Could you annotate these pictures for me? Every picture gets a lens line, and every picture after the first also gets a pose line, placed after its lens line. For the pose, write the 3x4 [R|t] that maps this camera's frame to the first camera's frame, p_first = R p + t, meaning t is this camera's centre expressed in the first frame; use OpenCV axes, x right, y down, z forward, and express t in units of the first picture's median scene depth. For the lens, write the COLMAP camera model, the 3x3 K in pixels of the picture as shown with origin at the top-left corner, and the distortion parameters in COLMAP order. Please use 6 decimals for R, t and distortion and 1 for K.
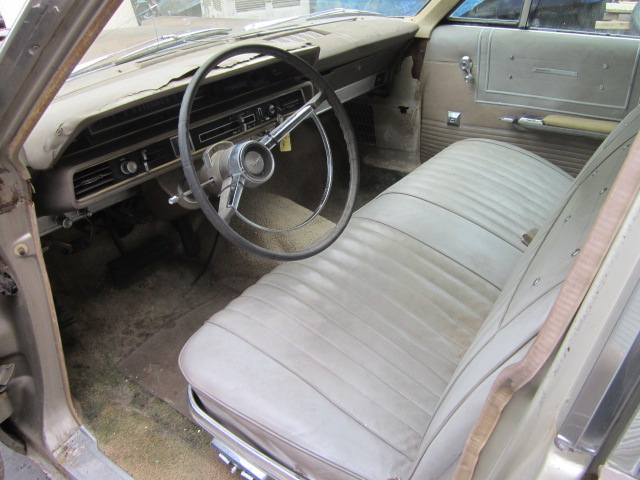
lens RADIAL K [[527.7, 0, 320.9], [0, 527.7, 242.0], [0, 0, 1]] dist [-0.053227, 0.027104]
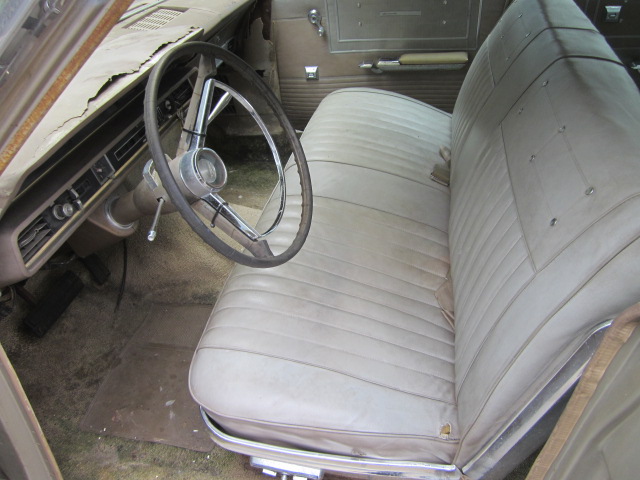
lens RADIAL K [[527.7, 0, 343.2], [0, 527.7, 241.8], [0, 0, 1]] dist [-0.053227, 0.027104]
pose [[0.906298, -0.277119, 0.319107, -0.155767], [0.247722, 0.960047, 0.130167, -0.059874], [-0.342429, -0.038920, 0.938737, 0.026743]]
